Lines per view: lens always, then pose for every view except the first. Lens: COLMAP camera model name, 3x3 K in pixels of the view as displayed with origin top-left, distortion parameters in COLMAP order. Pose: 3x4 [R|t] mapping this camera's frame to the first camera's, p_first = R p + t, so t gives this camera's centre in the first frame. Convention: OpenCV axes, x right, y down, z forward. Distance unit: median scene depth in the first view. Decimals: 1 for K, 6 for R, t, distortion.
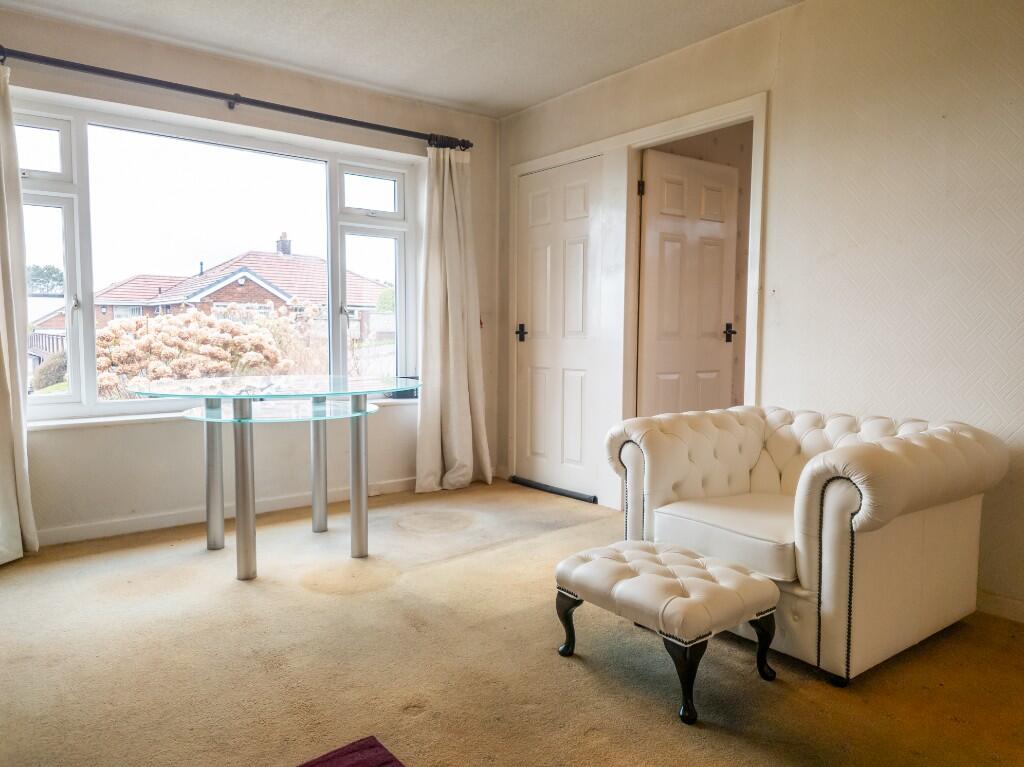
lens RADIAL K [[709.8, 0, 512.0], [0, 709.8, 383.5], [0, 0, 1]] dist [0.004459, -0.001185]
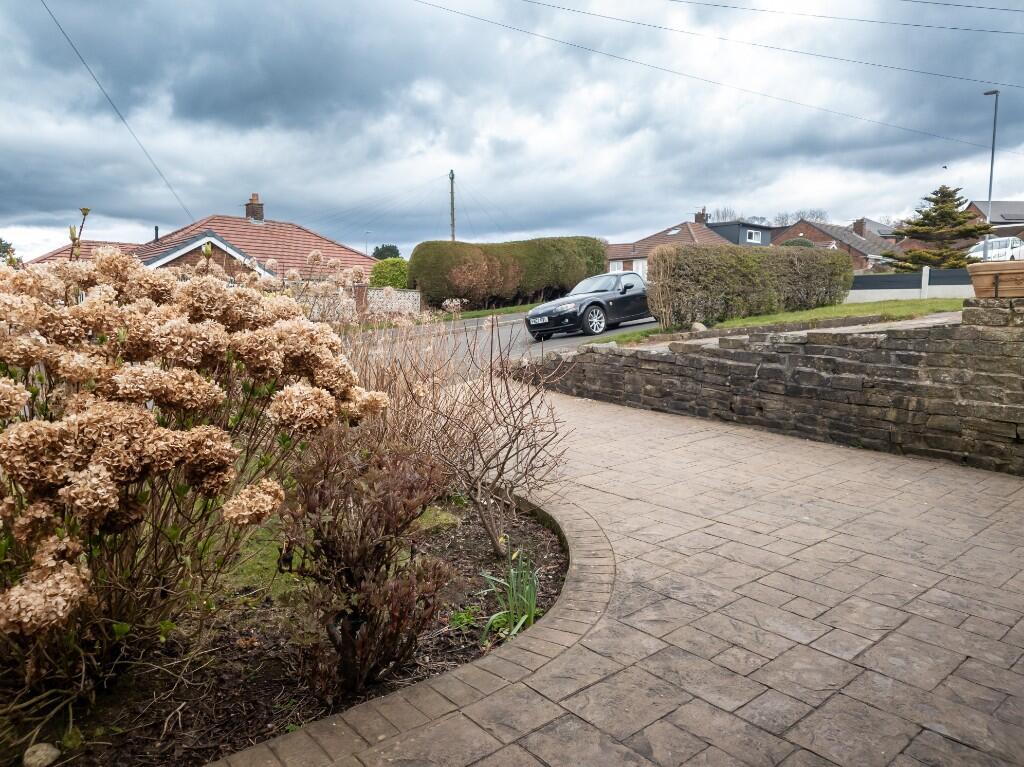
lens RADIAL K [[709.8, 0, 512.0], [0, 709.8, 383.5], [0, 0, 1]] dist [0.004459, -0.001185]
pose [[0.998827, 0.004257, 0.048233, -0.281197], [-0.005536, 0.999636, 0.026423, -0.051656], [-0.048103, -0.026659, 0.998487, 0.672885]]
